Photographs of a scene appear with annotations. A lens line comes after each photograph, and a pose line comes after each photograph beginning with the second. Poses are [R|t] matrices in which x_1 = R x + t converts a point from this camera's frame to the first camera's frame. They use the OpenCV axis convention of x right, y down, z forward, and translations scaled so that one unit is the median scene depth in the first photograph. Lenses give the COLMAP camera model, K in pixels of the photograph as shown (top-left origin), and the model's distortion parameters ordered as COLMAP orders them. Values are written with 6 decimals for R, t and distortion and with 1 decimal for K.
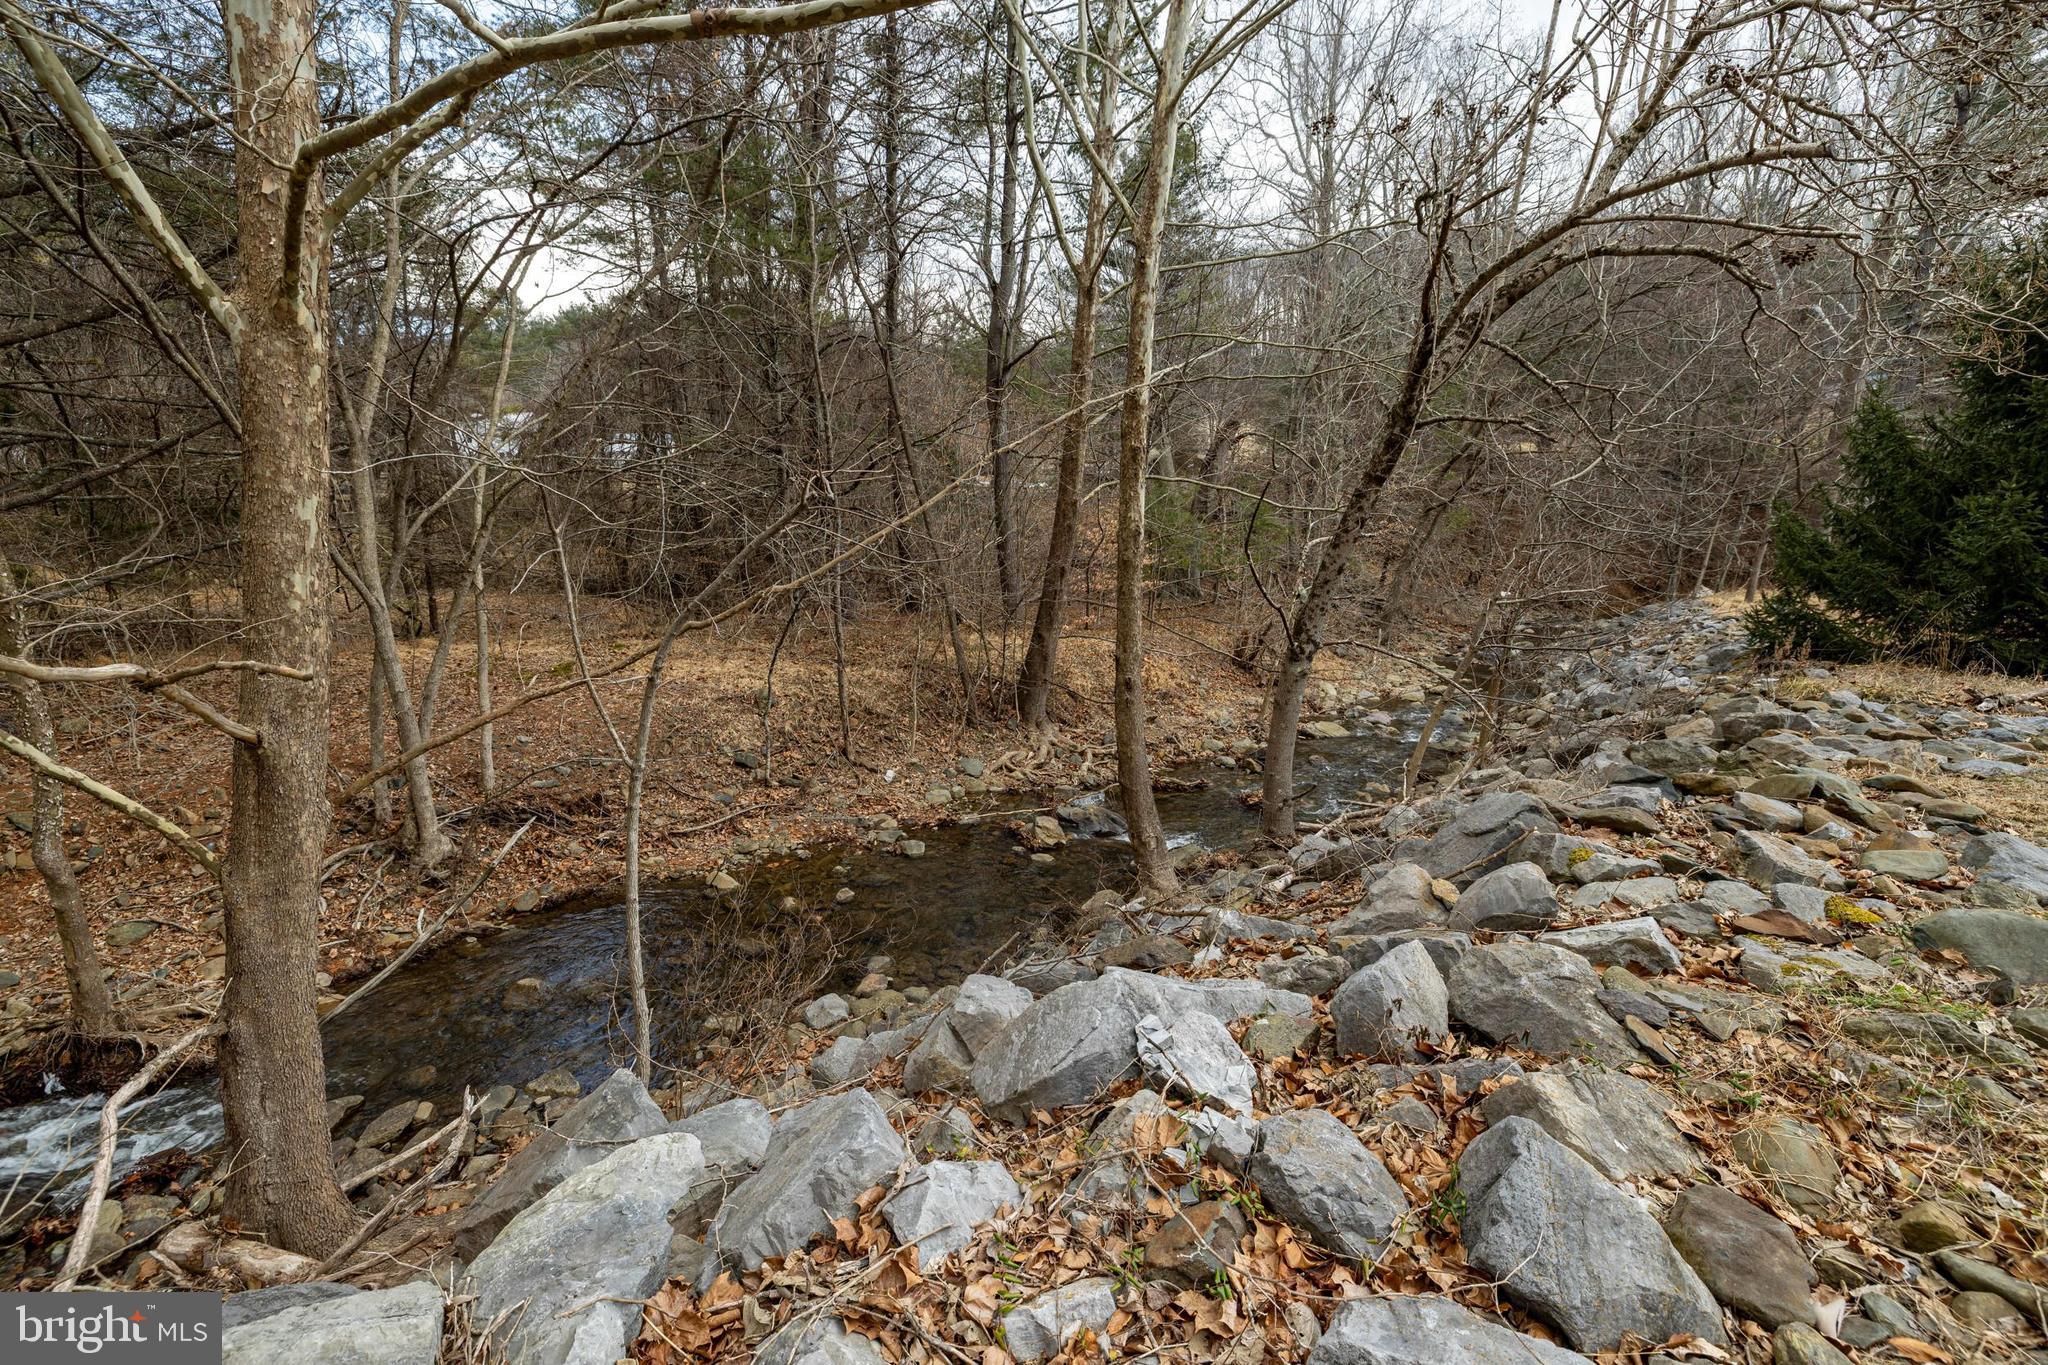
lens RADIAL K [[850.9, 0, 1027.2], [0, 850.9, 671.1], [0, 0, 1]] dist [-0.001043, -0.000780]
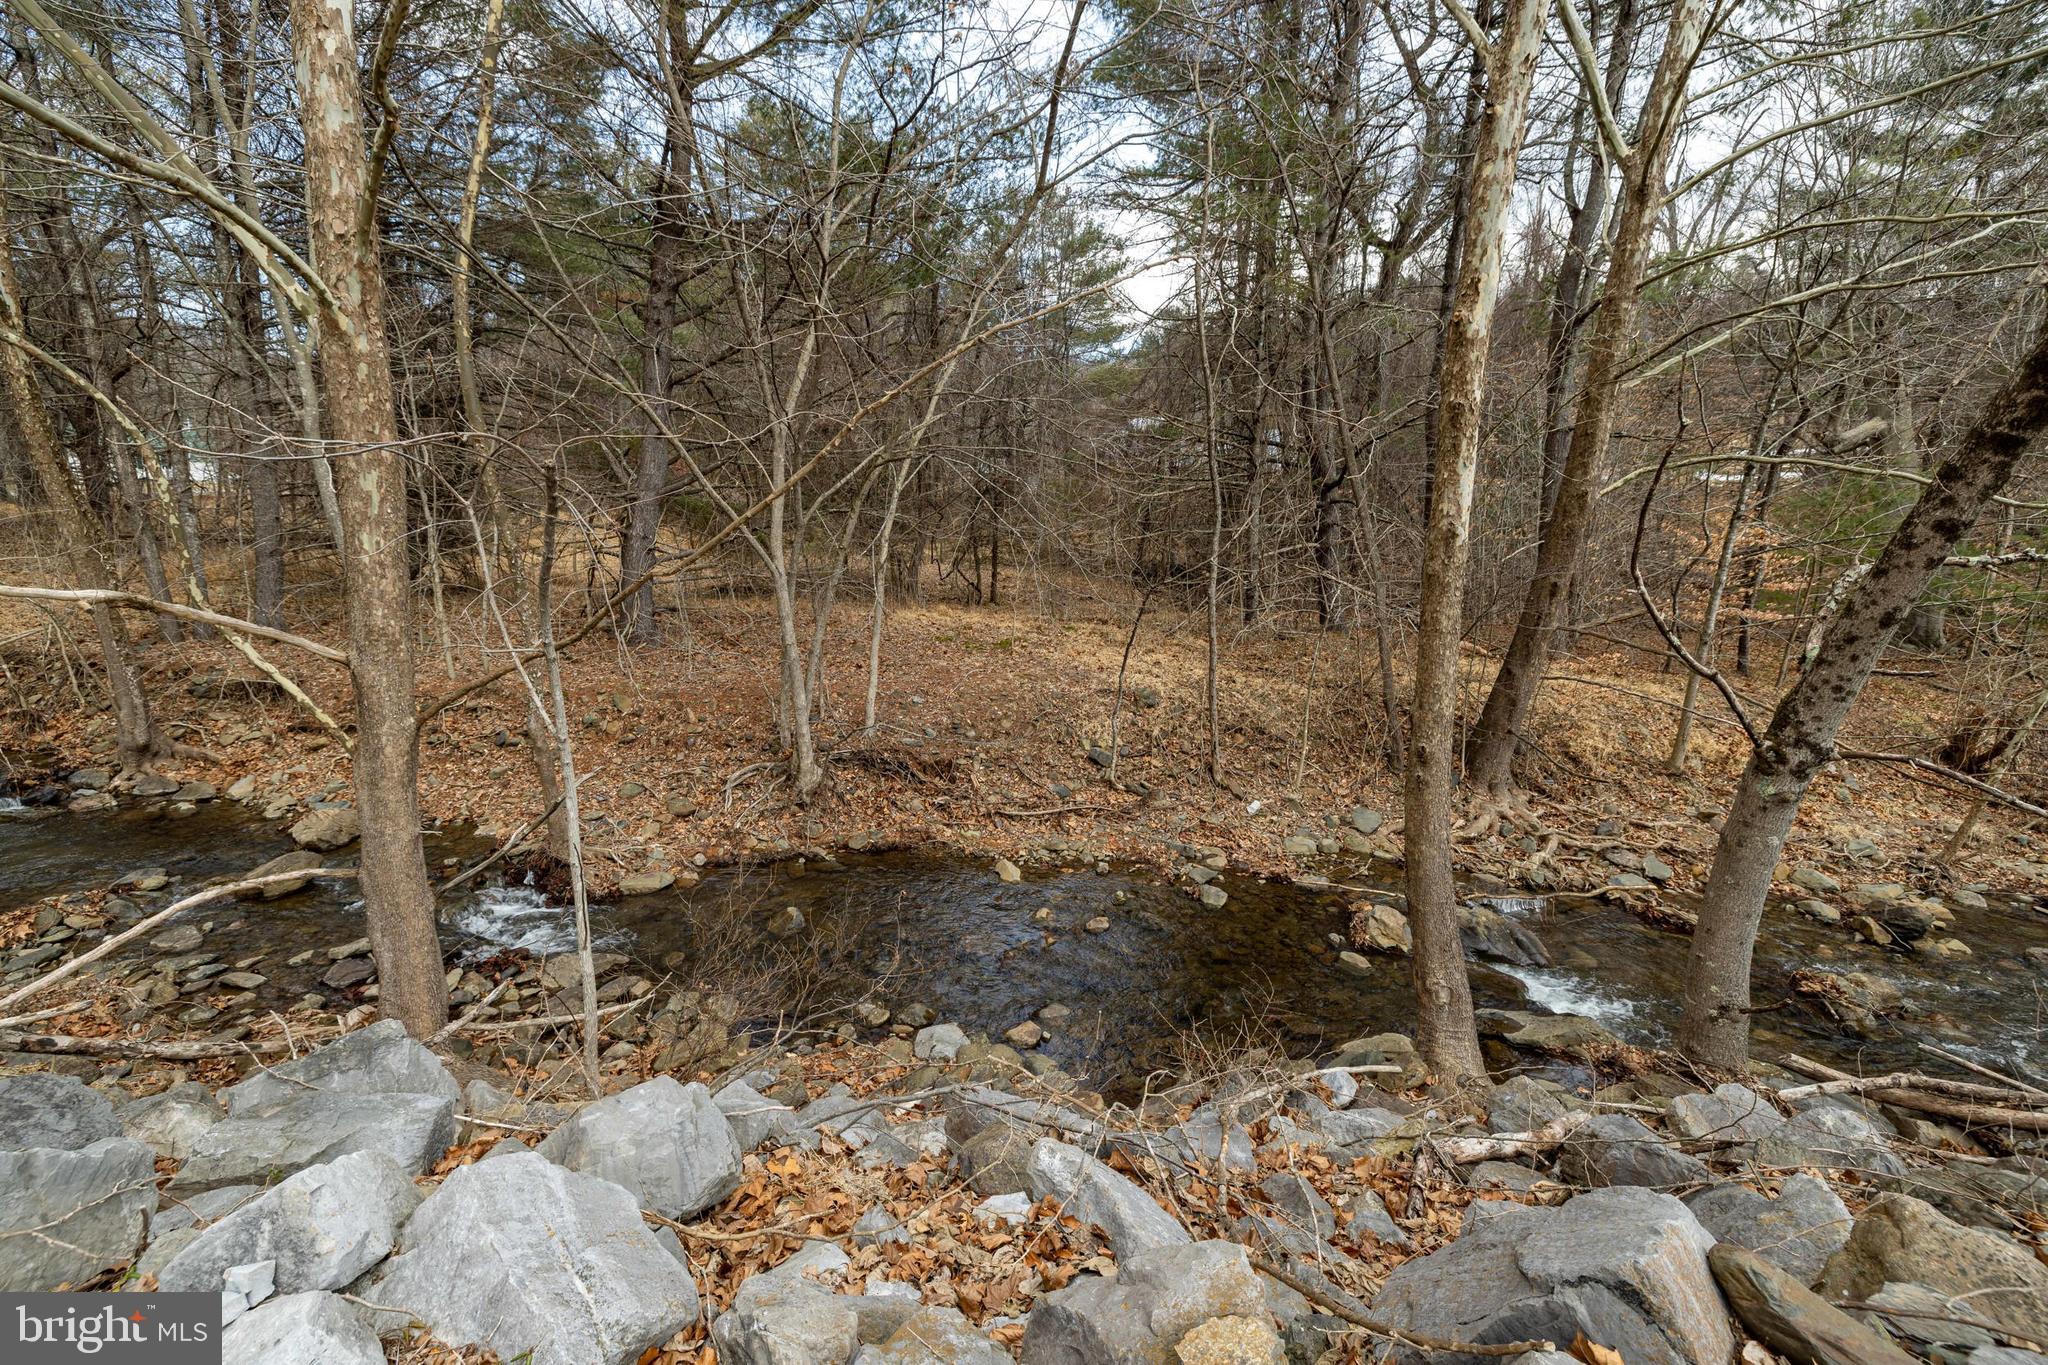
lens RADIAL K [[850.9, 0, 1027.2], [0, 850.9, 671.1], [0, 0, 1]] dist [-0.001043, -0.000780]
pose [[0.771730, 0.133841, -0.621706, 0.242900], [-0.131782, 0.990039, 0.049554, -0.036930], [0.622146, 0.043688, 0.781681, 0.224201]]
